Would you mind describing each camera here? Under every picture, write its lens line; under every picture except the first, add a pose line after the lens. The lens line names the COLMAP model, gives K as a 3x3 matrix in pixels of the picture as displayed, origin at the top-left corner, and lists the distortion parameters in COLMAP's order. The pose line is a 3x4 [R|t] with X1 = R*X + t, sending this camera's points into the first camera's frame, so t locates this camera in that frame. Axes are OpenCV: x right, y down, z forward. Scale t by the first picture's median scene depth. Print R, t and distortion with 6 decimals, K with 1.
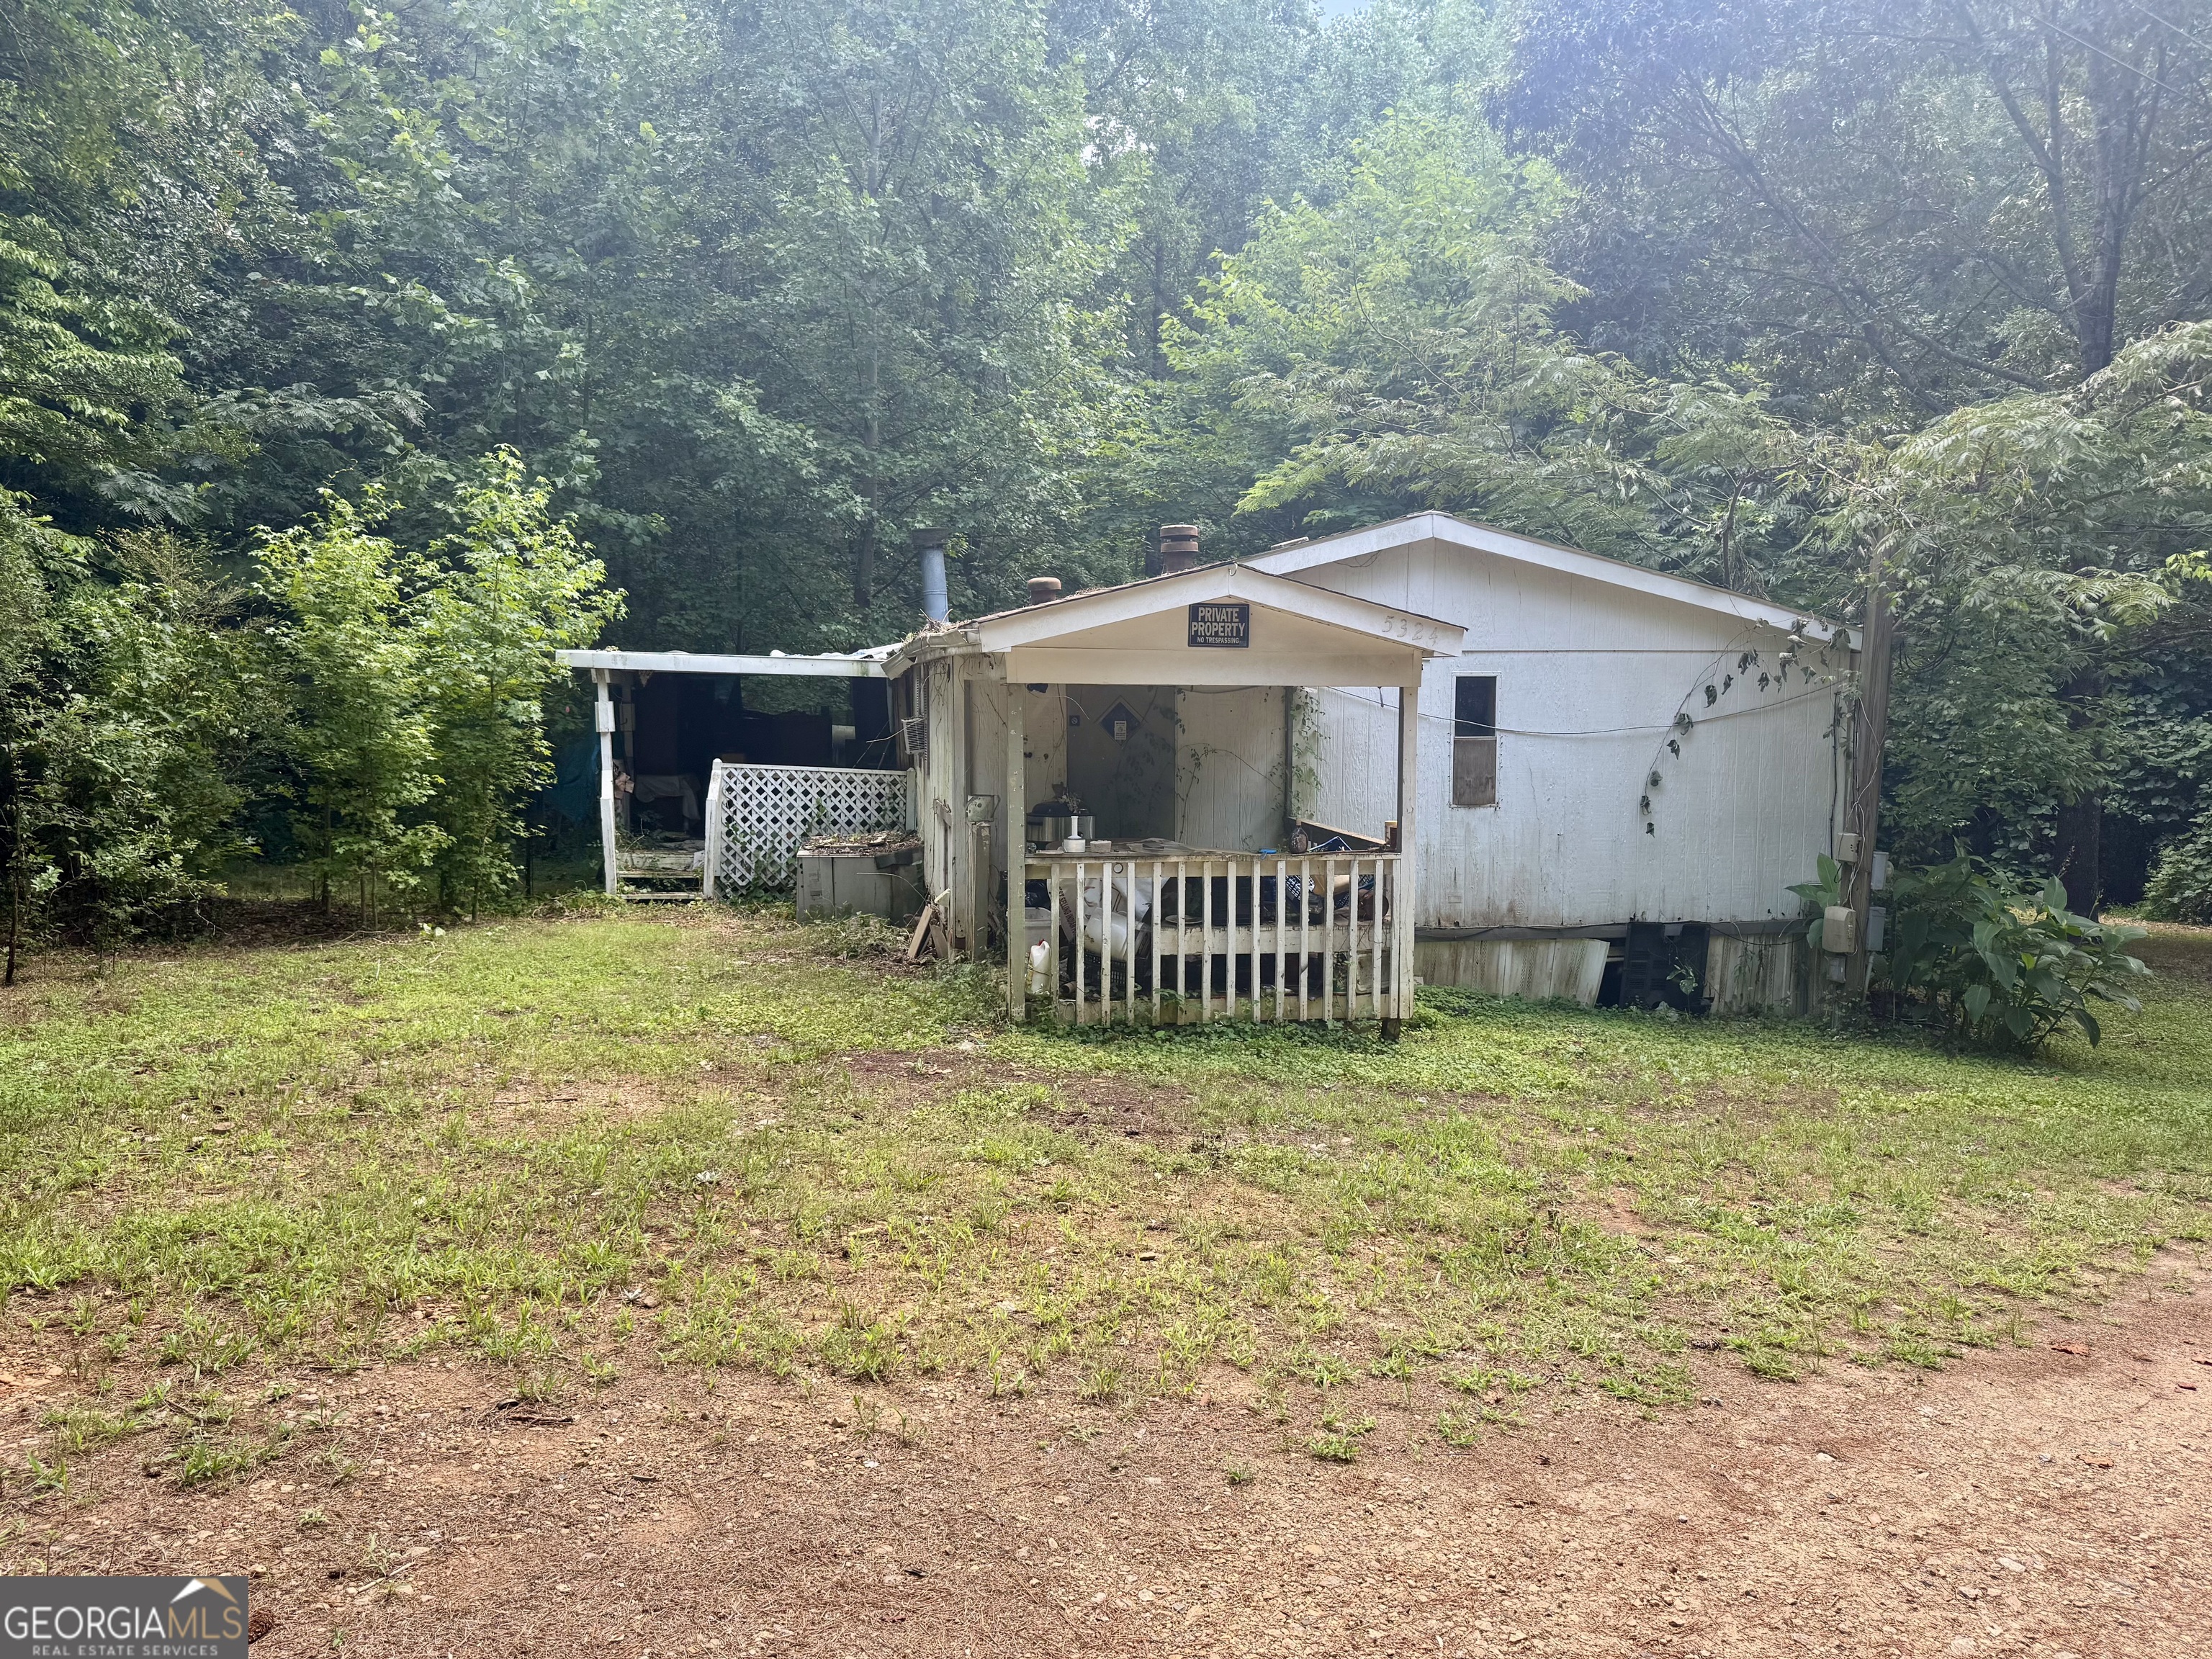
lens RADIAL K [[1695.6, 0, 1110.7], [0, 1695.6, 823.5], [0, 0, 1]] dist [0.206689, -0.229838]
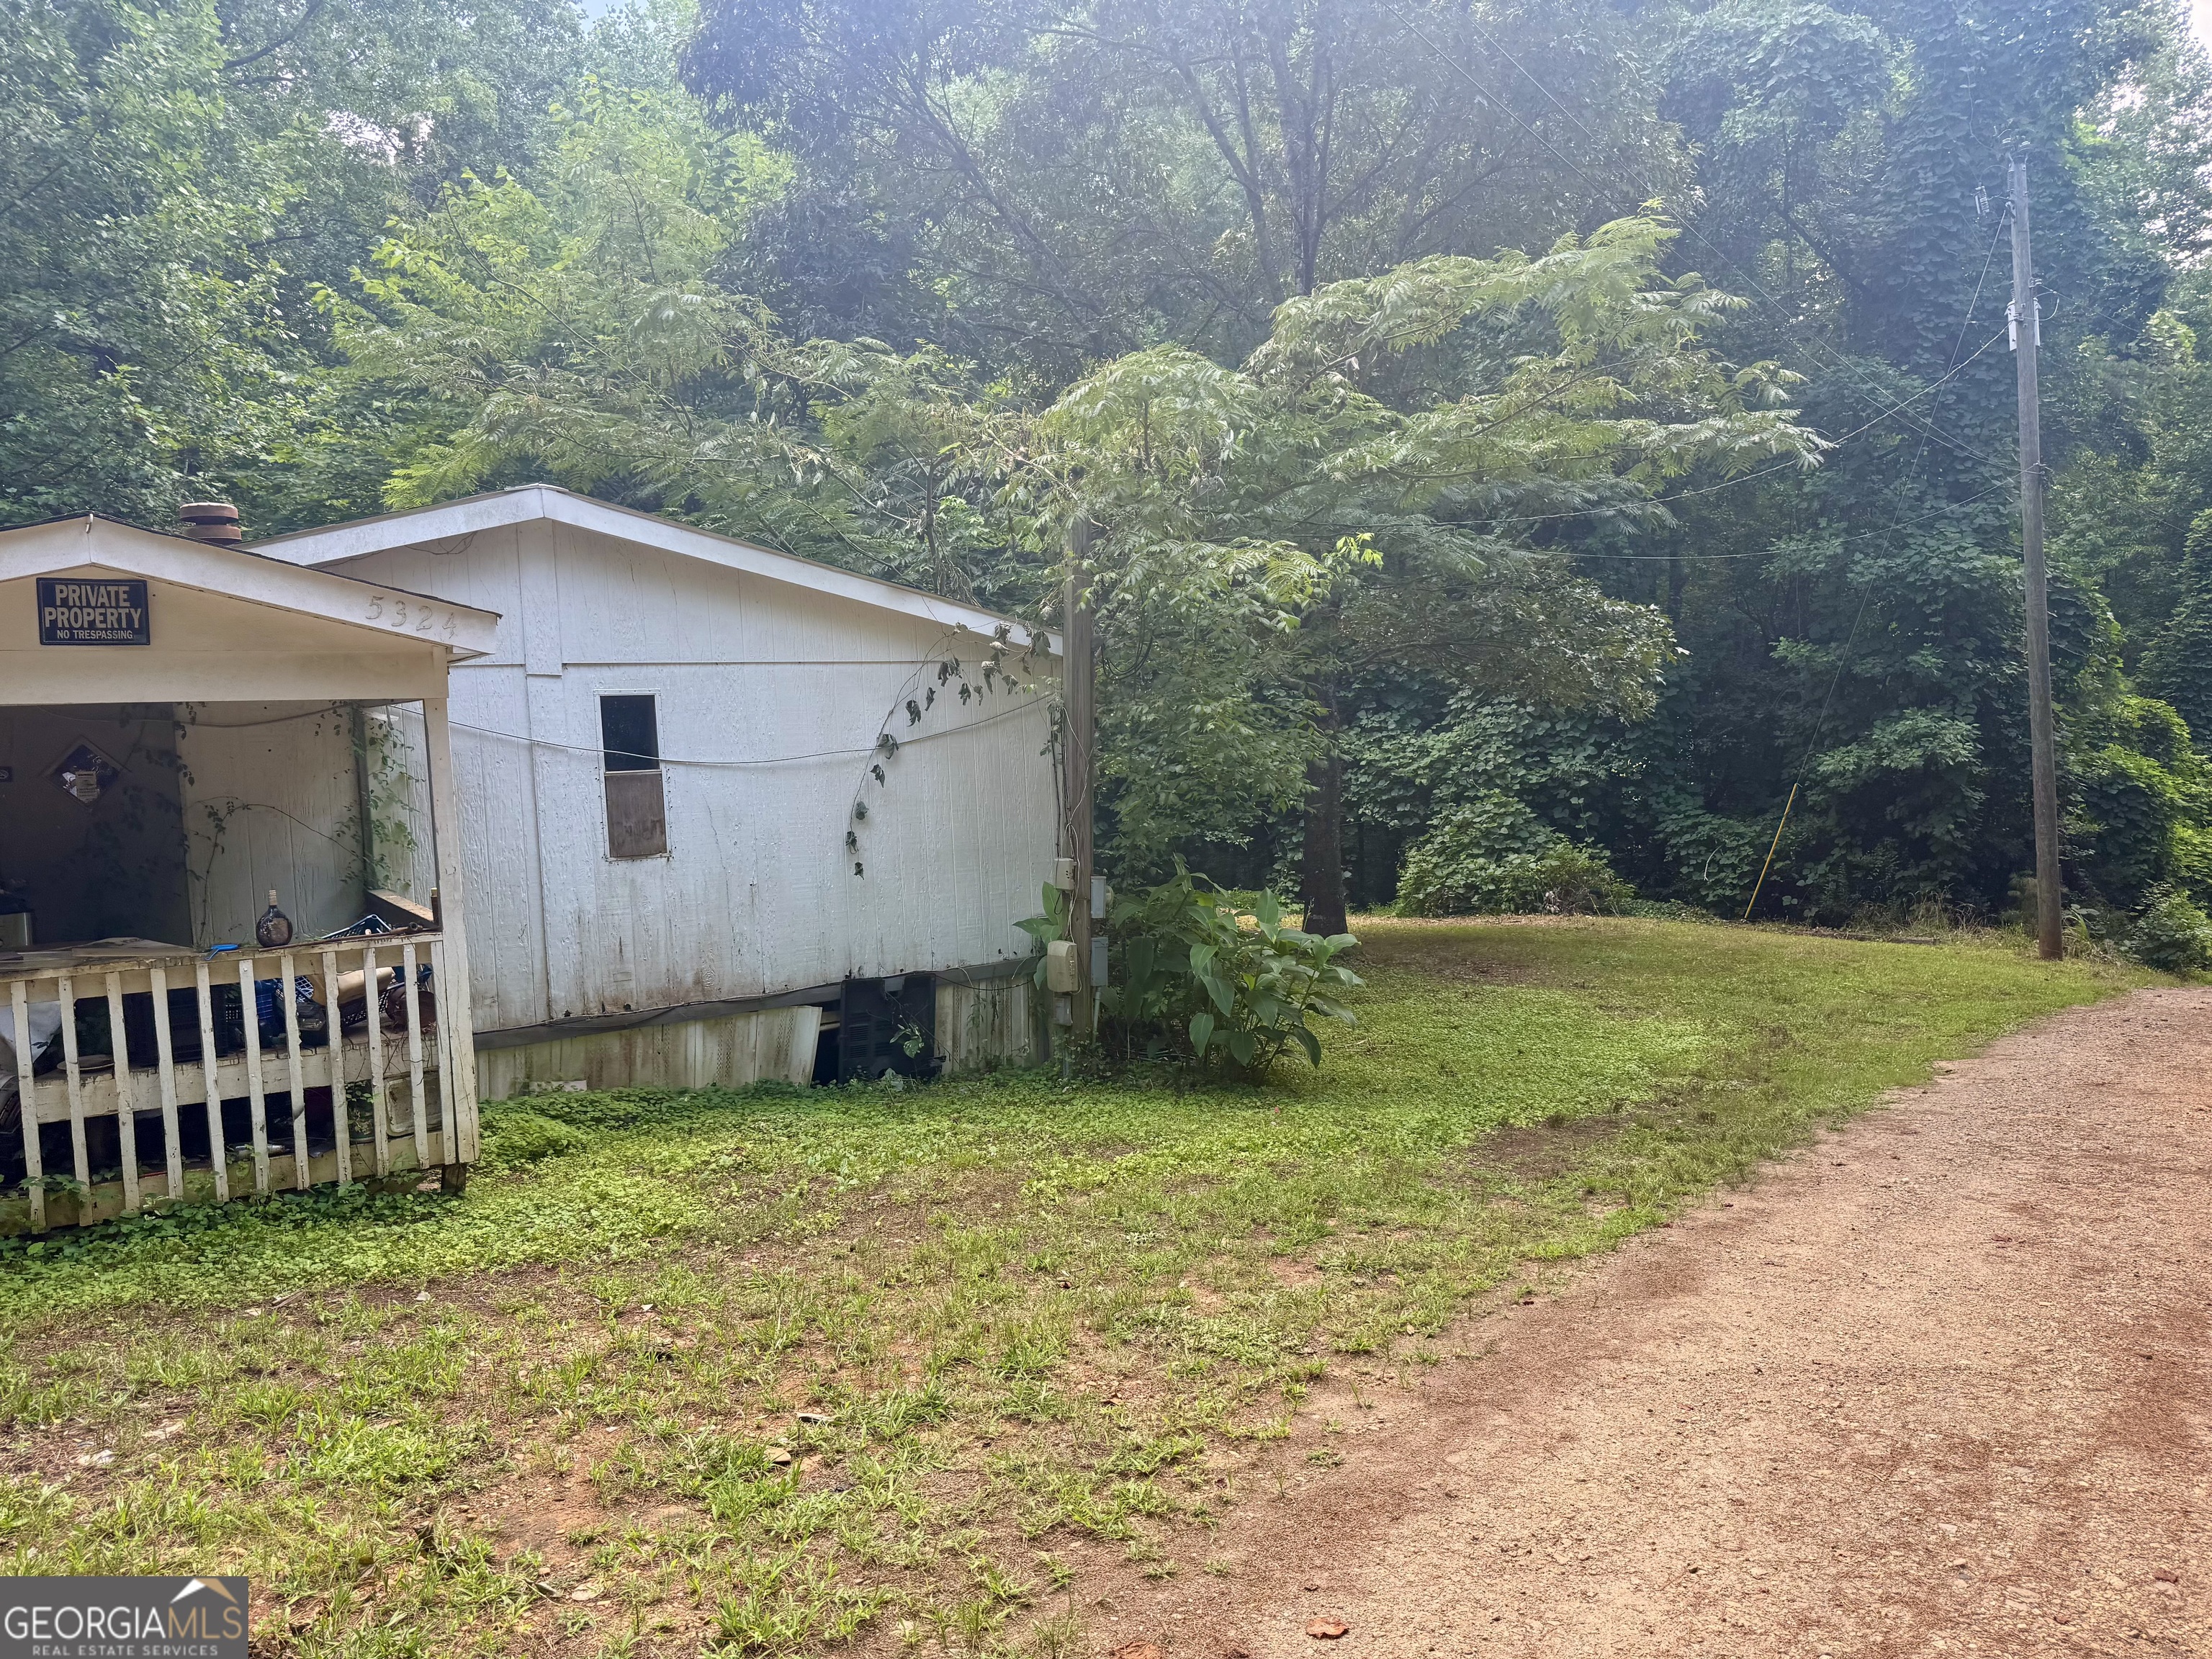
lens RADIAL K [[1555.9, 0, 1103.1], [0, 1555.9, 852.0], [0, 0, 1]] dist [0.238277, -0.161368]
pose [[0.947123, -0.070967, 0.312924, 0.203526], [0.075394, 0.997152, -0.002052, 0.005708], [-0.311887, 0.025536, 0.949776, 0.247104]]
